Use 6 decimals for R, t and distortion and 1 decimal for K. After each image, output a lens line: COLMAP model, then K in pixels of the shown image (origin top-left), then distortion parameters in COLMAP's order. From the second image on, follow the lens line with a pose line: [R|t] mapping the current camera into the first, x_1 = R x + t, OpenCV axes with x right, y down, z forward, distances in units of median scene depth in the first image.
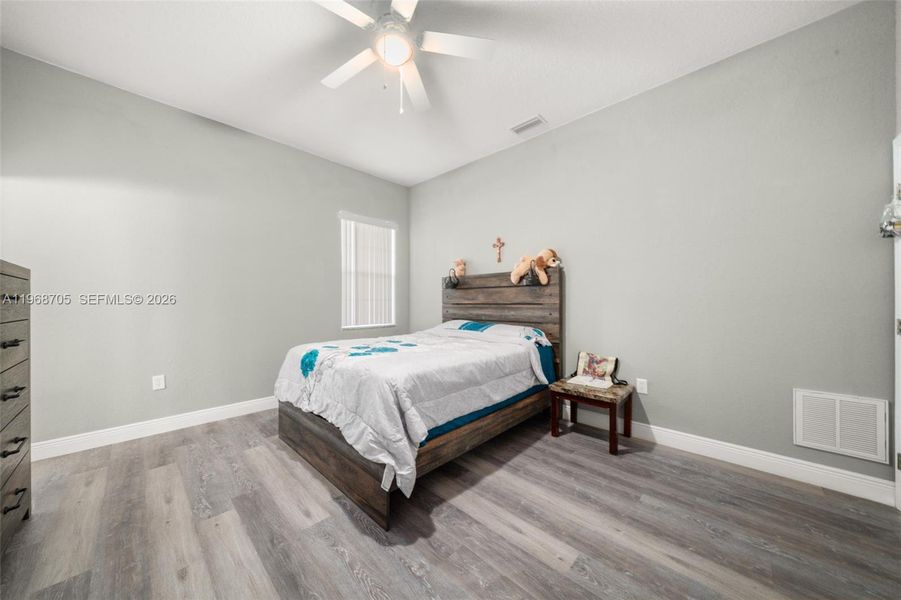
lens RADIAL K [[304.5, 0, 443.6], [0, 304.5, 302.5], [0, 0, 1]] dist [-0.002045, -0.000103]
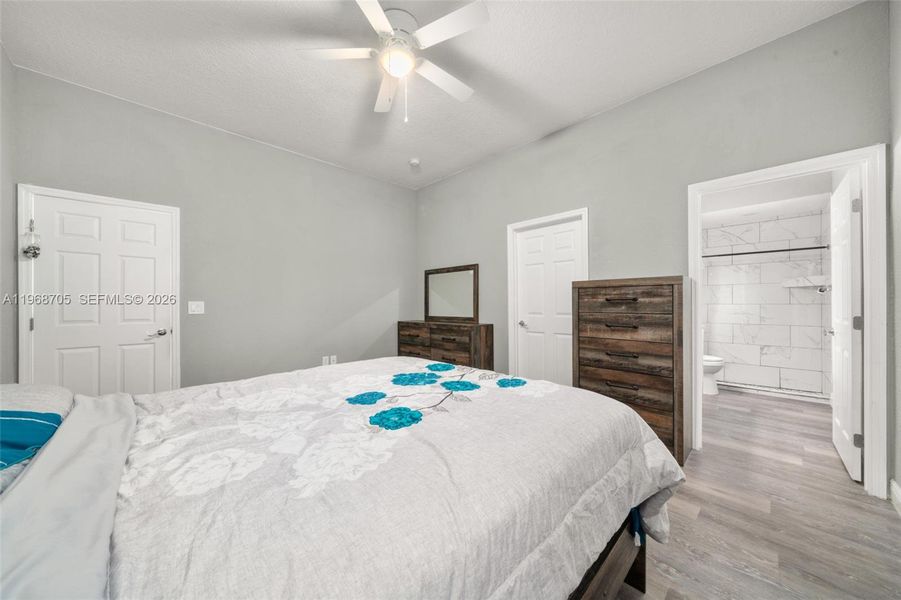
lens RADIAL K [[304.5, 0, 443.6], [0, 304.5, 302.5], [0, 0, 1]] dist [-0.002045, -0.000103]
pose [[-0.999468, 0.007025, 0.031842, -0.216419], [0.006897, 0.999968, -0.004108, 0.000648], [-0.031870, -0.003886, -0.999484, 1.257630]]
